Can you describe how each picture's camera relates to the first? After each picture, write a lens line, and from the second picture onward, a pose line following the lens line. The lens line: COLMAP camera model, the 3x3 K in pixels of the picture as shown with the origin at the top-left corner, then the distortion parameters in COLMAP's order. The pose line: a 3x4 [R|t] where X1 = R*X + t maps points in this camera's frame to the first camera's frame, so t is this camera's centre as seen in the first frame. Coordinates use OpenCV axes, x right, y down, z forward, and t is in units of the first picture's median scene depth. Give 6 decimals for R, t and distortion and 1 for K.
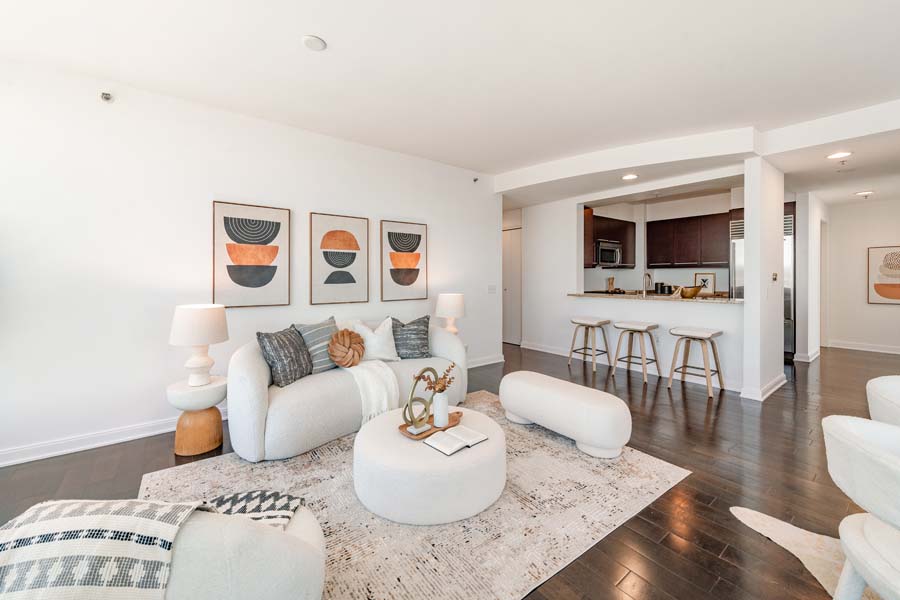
lens RADIAL K [[358.2, 0, 448.6], [0, 358.2, 279.1], [0, 0, 1]] dist [0.000322, -0.000093]
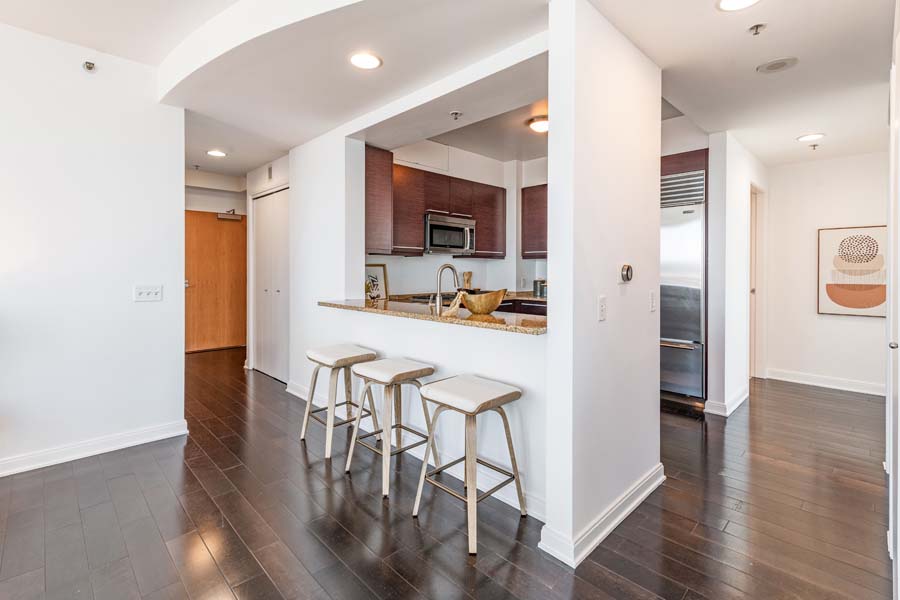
lens RADIAL K [[412.0, 0, 450.0], [0, 412.0, 272.9], [0, 0, 1]] dist [0.009666, 0.000195]
pose [[0.992611, 0.006477, 0.121165, 0.421286], [-0.006608, 0.999978, 0.000680, -0.003542], [-0.121158, -0.001476, 0.992632, 0.336188]]
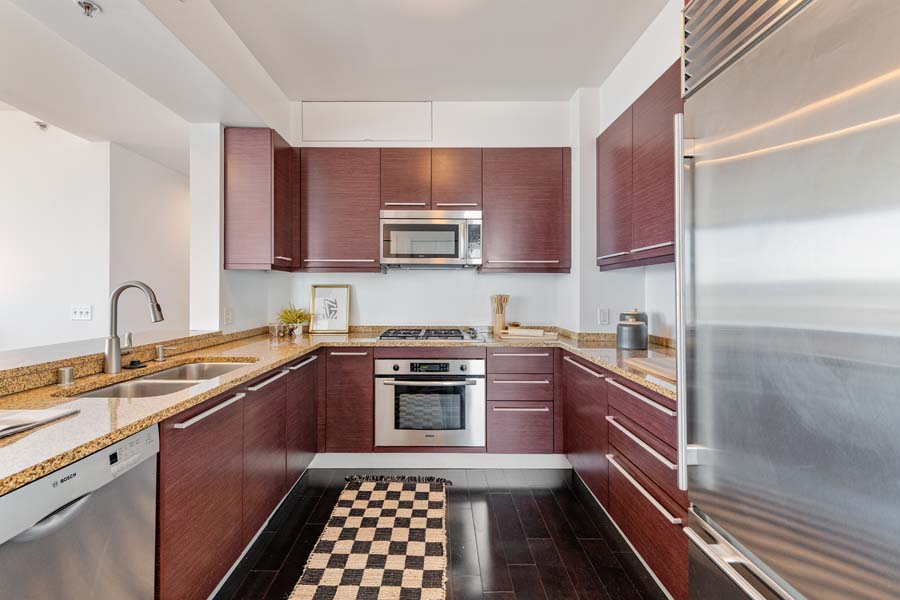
lens RADIAL K [[378.8, 0, 444.6], [0, 378.8, 293.4], [0, 0, 1]] dist [0.000507, -0.000003]
pose [[0.795114, 0.005494, -0.606435, 0.839661], [-0.008956, 0.999956, -0.002684, -0.005830], [0.606393, 0.007565, 0.795129, 0.783353]]
